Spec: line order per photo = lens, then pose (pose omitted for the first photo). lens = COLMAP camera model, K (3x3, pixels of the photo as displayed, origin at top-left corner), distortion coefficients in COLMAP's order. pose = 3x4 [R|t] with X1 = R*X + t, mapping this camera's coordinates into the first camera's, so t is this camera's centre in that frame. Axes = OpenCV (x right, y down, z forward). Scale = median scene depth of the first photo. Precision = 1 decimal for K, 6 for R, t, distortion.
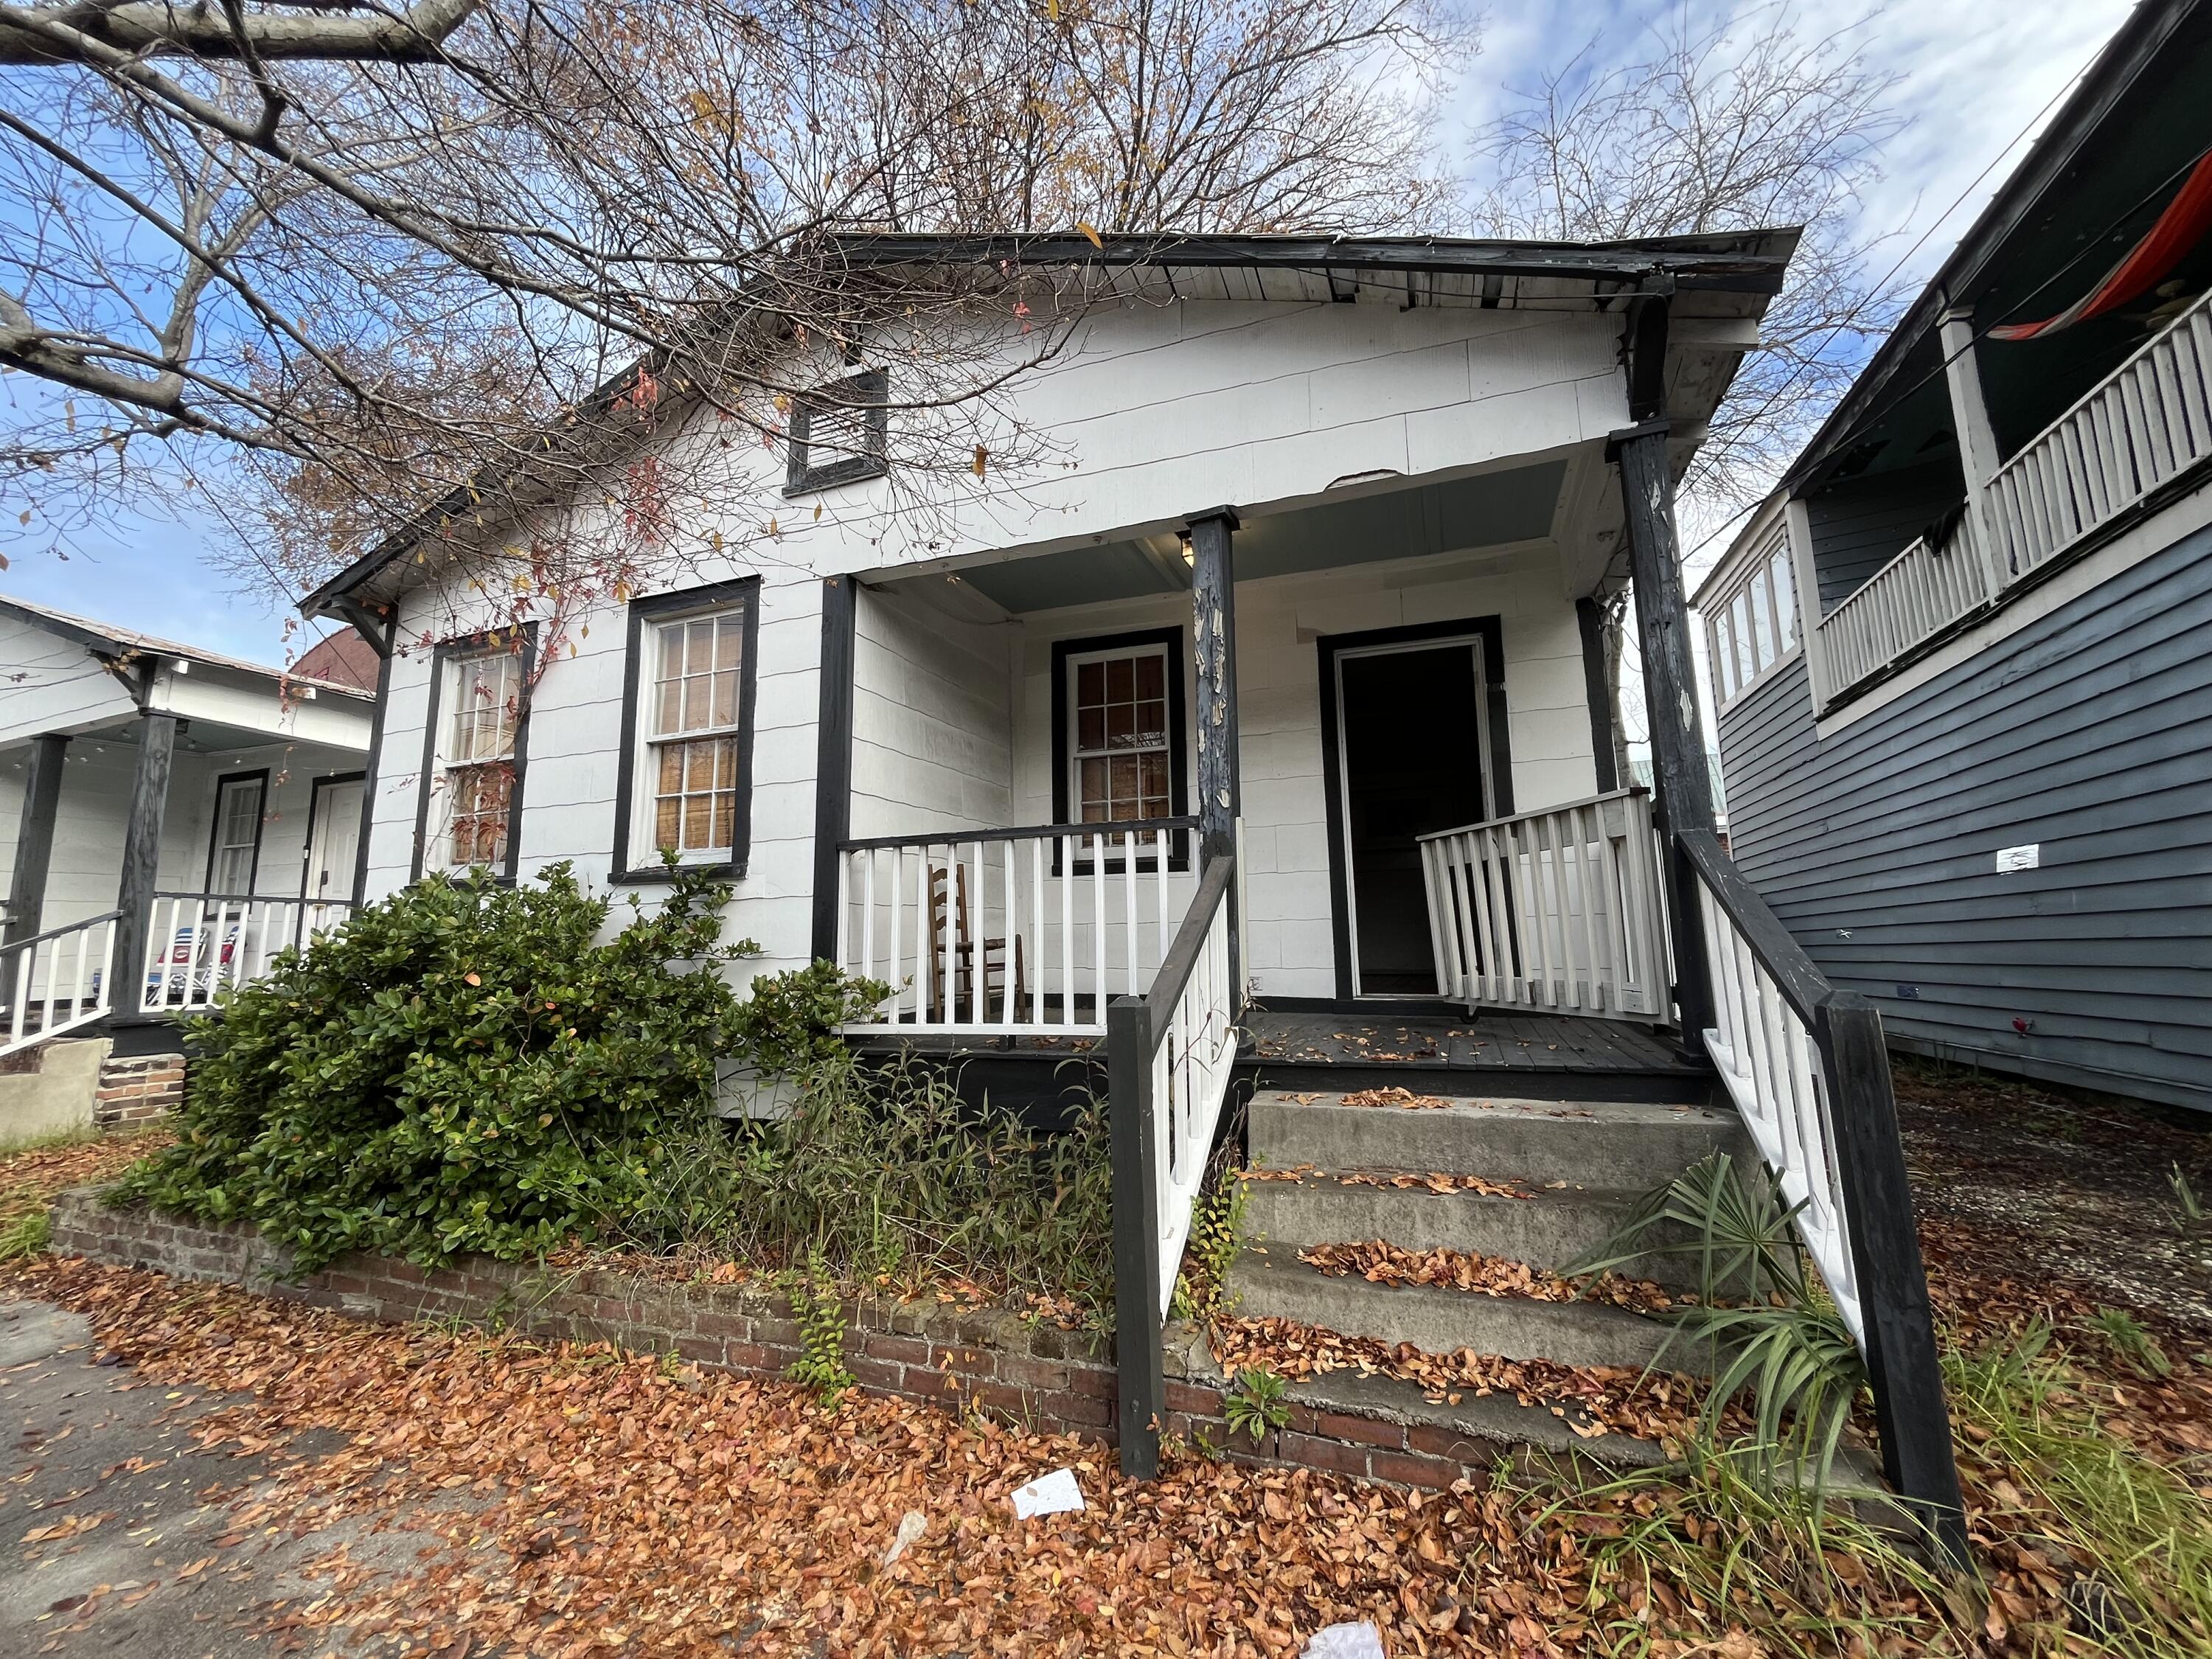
lens RADIAL K [[895.8, 0, 1102.8], [0, 895.8, 819.3], [0, 0, 1]] dist [-0.004582, 0.000379]
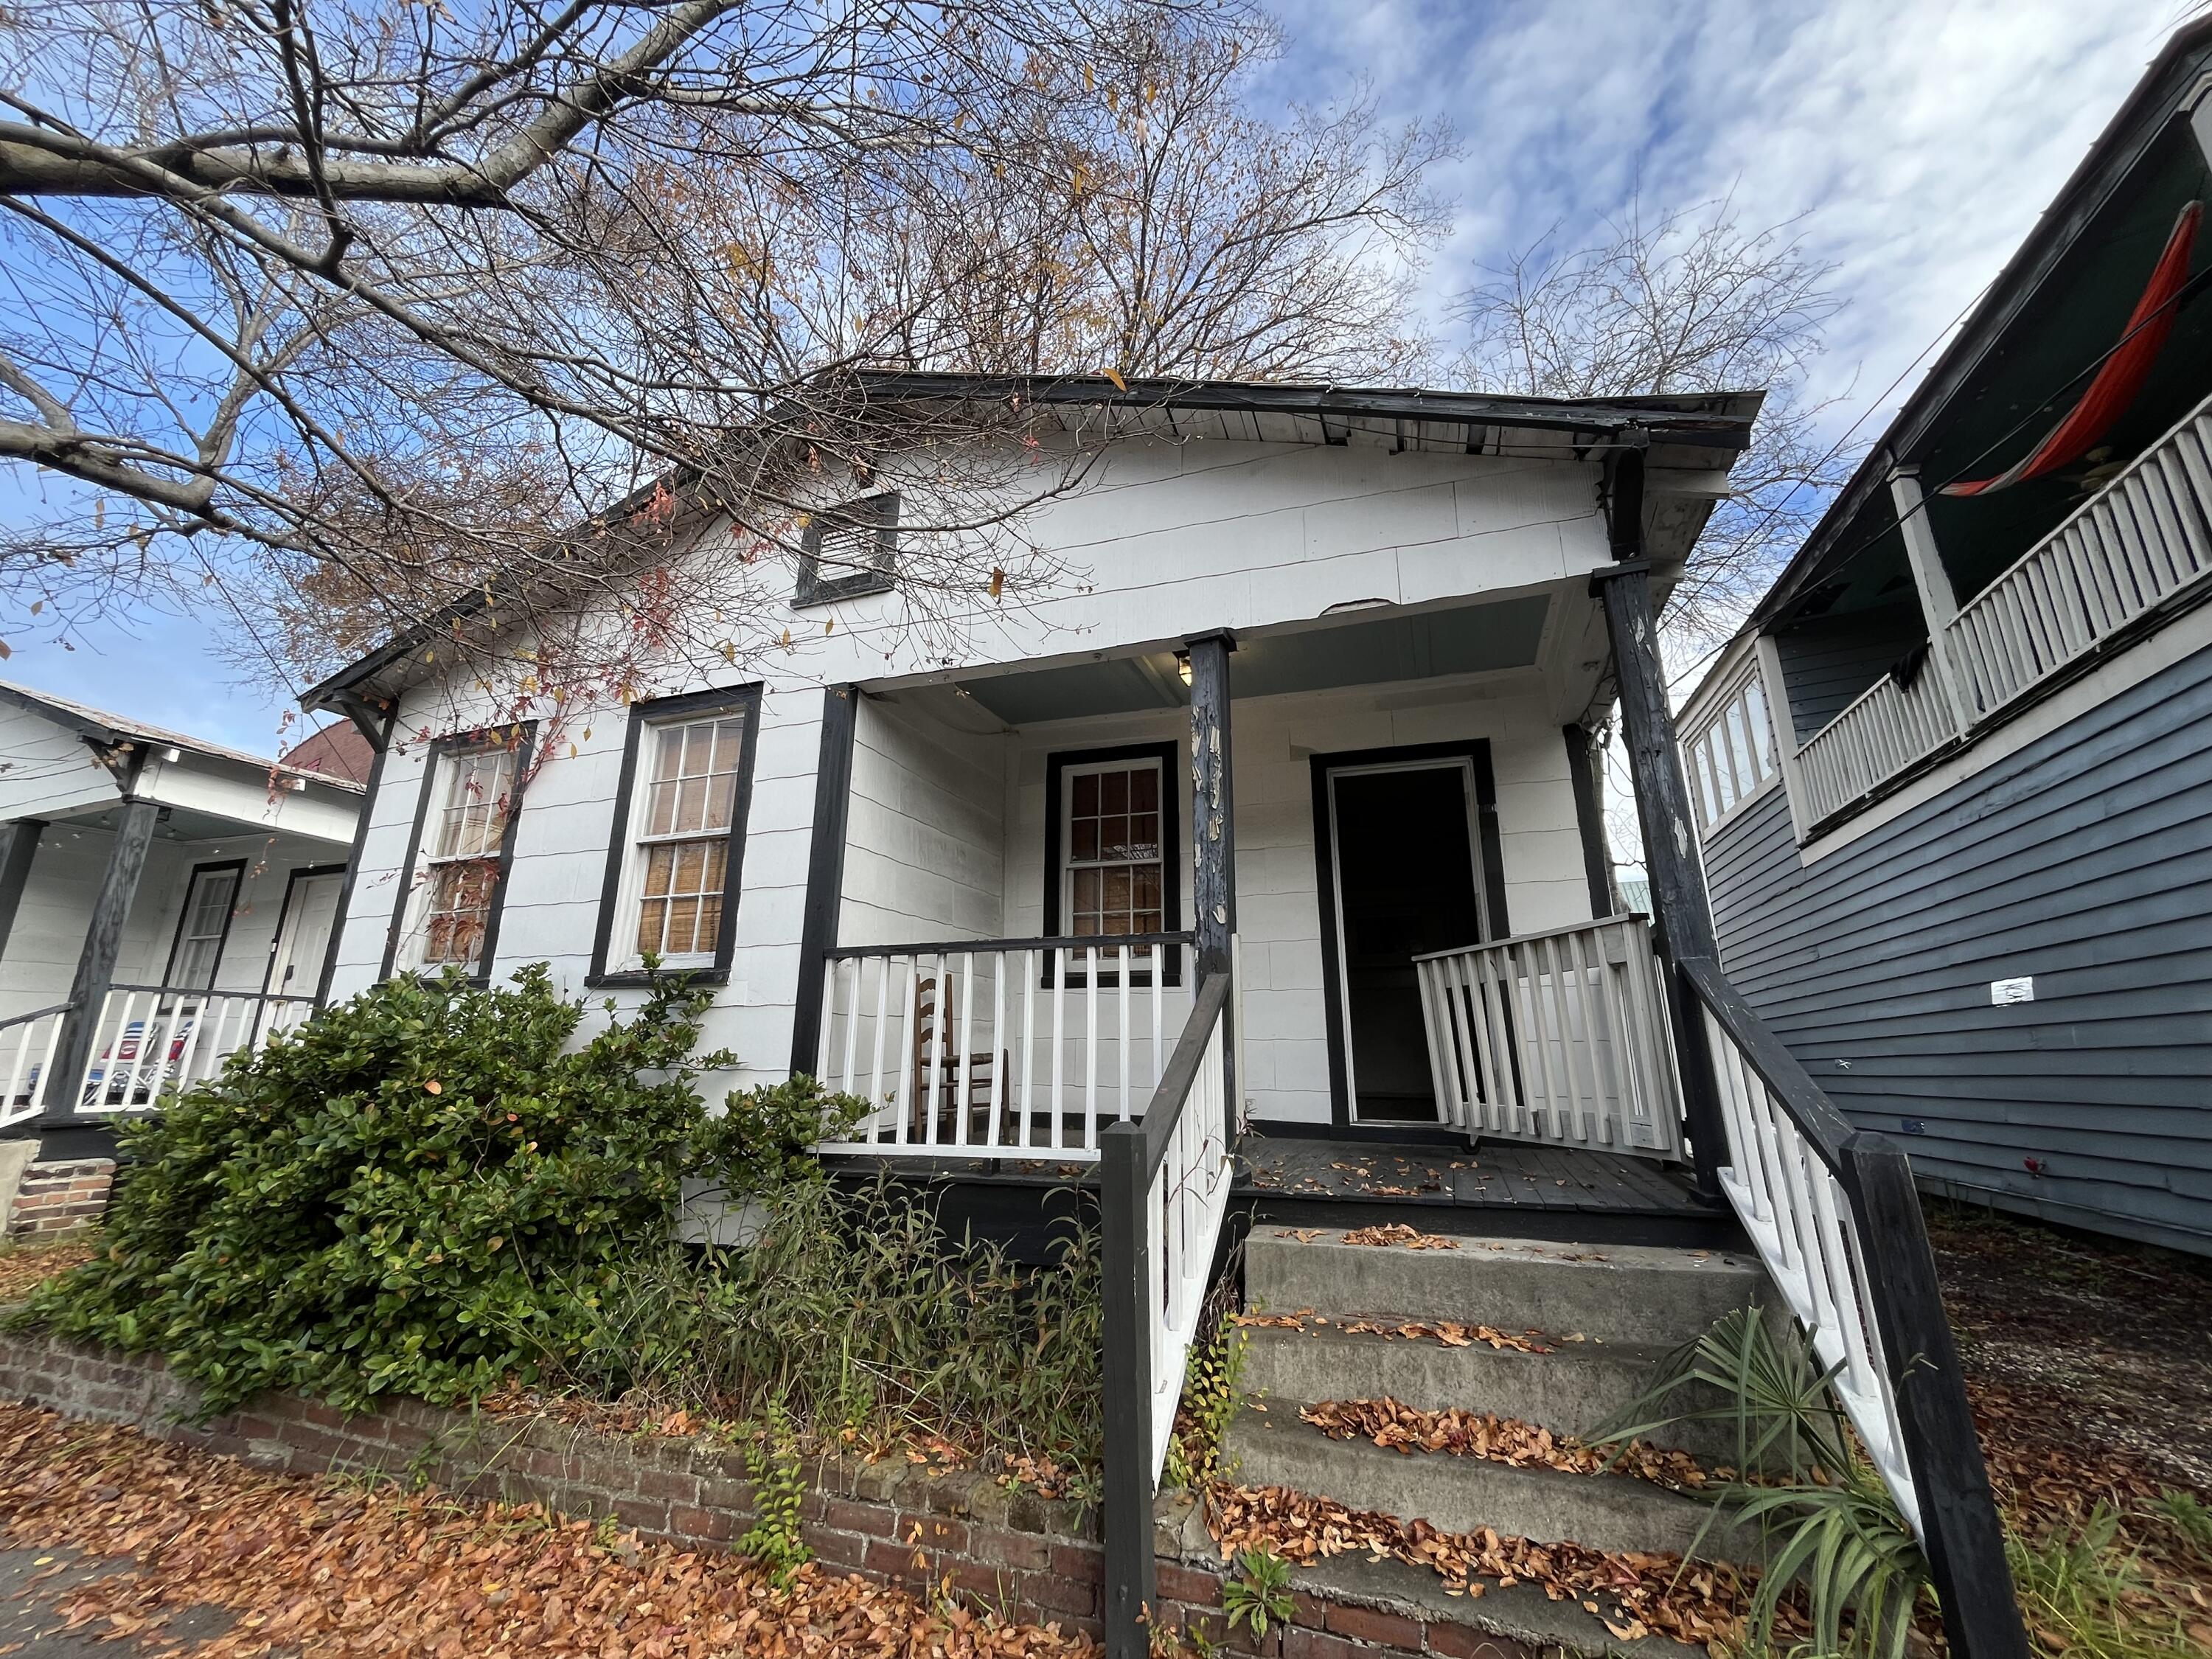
lens RADIAL K [[895.8, 0, 1102.7], [0, 895.8, 818.6], [0, 0, 1]] dist [-0.004582, 0.000379]
pose [[0.999634, 0.024098, 0.012259, -0.008318], [-0.022429, 0.992317, -0.121668, -0.004556], [-0.015096, 0.121348, 0.992495, 0.007300]]
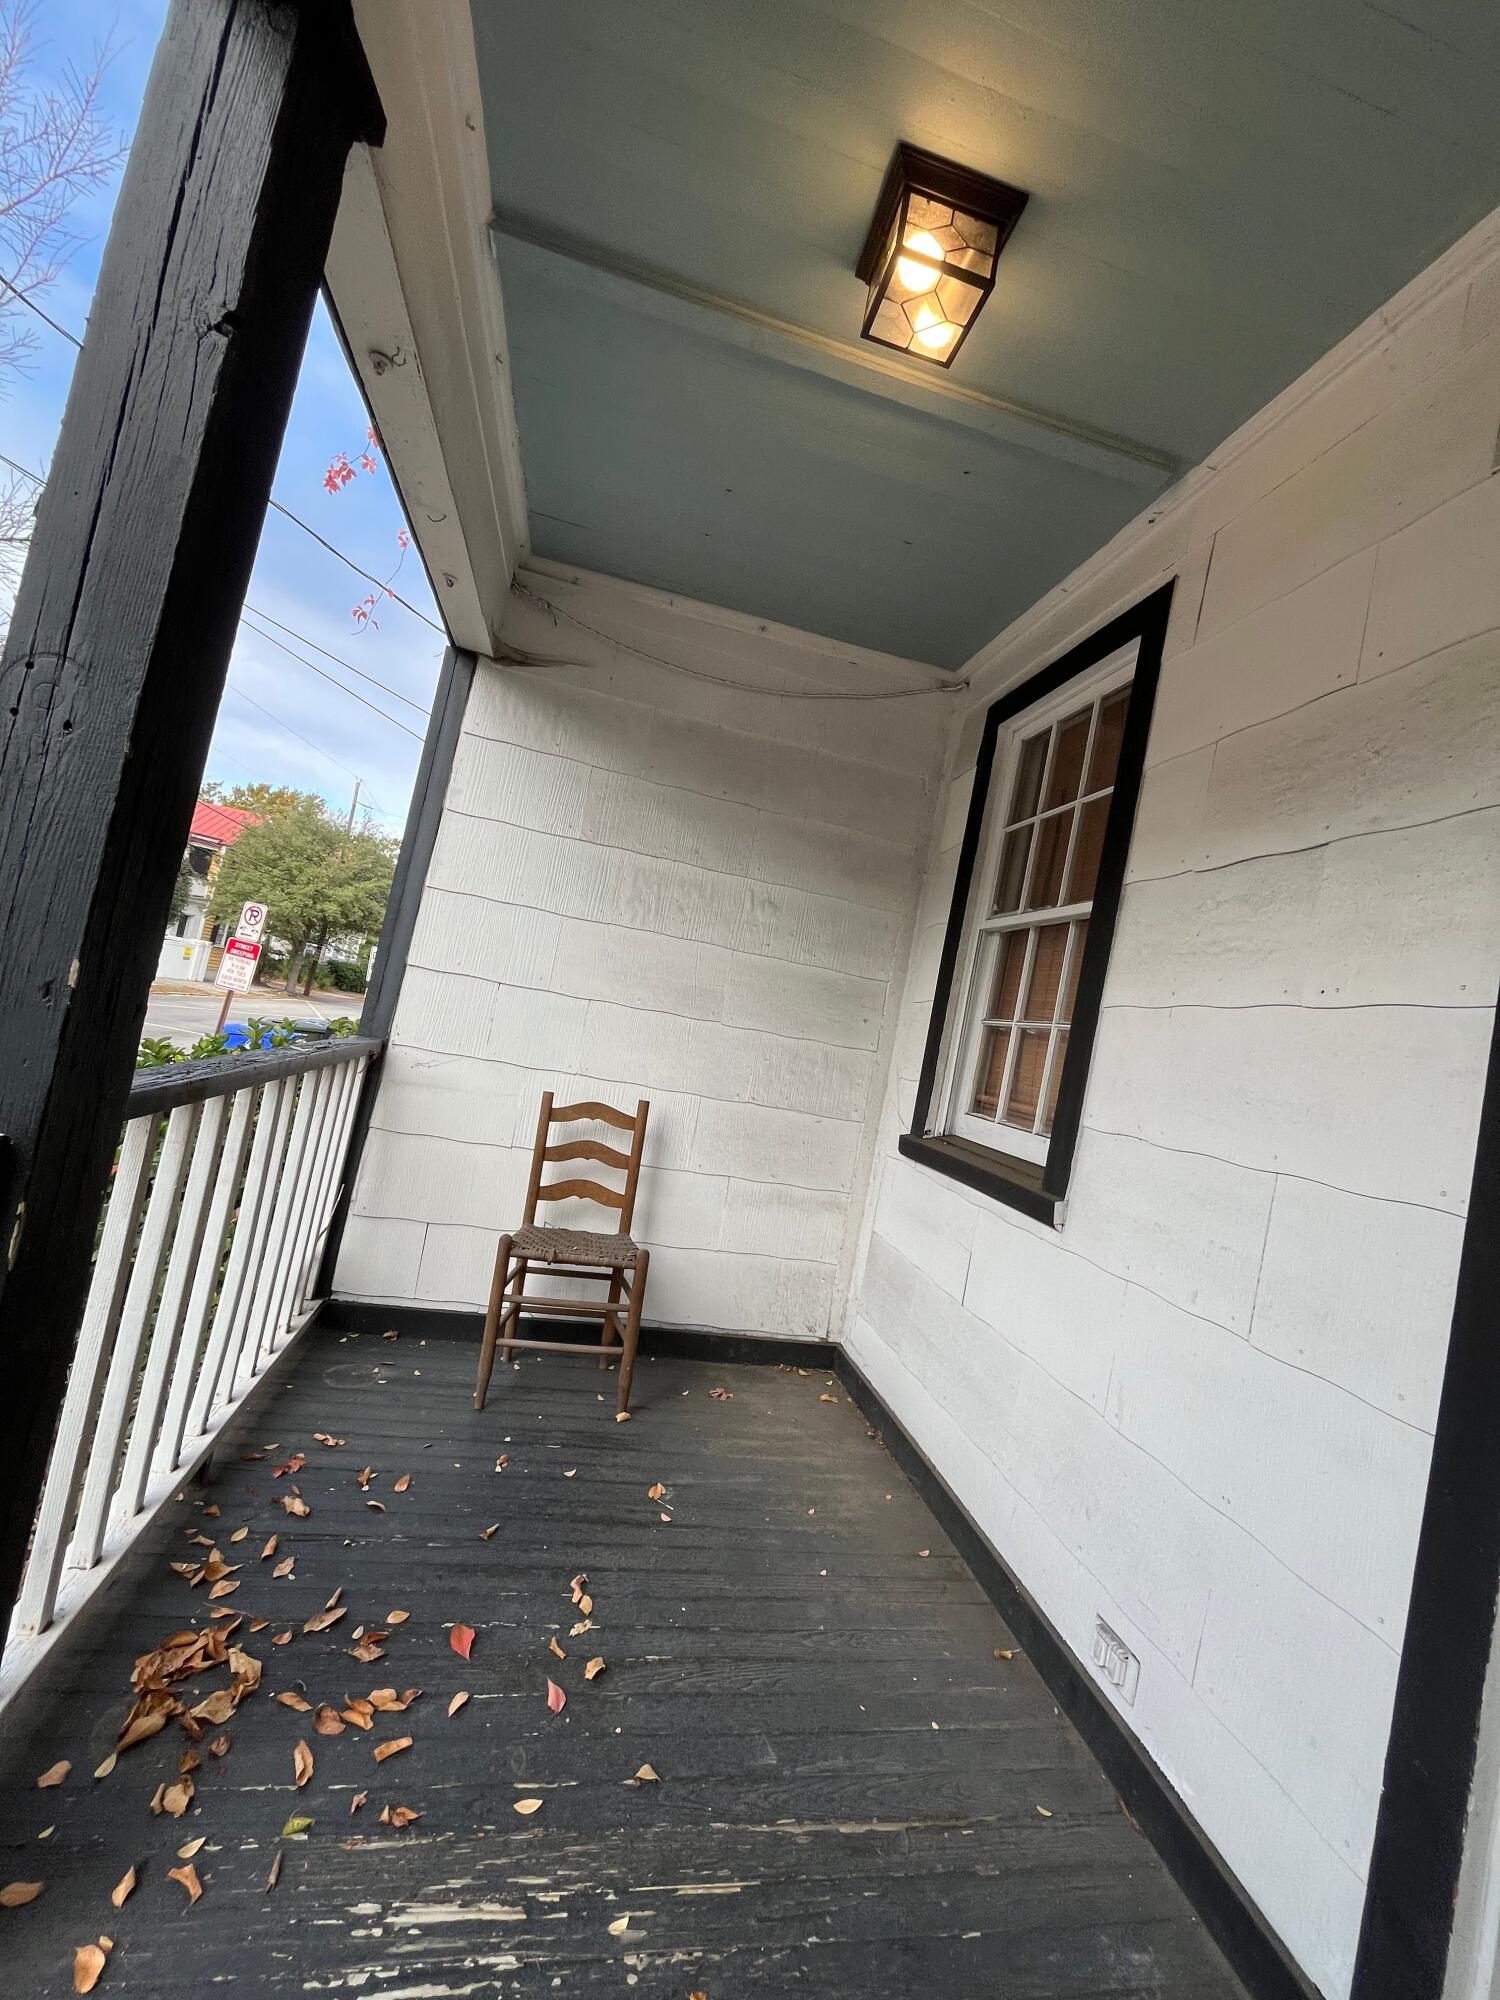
lens RADIAL K [[808.9, 0, 753.8], [0, 808.9, 997.4], [0, 0, 1]] dist [-0.004695, -0.000134]
pose [[0.546062, 0.087905, -0.833120, 0.418370], [-0.078950, 0.995453, 0.053286, -0.068335], [0.834016, 0.036677, 0.550520, 0.973116]]
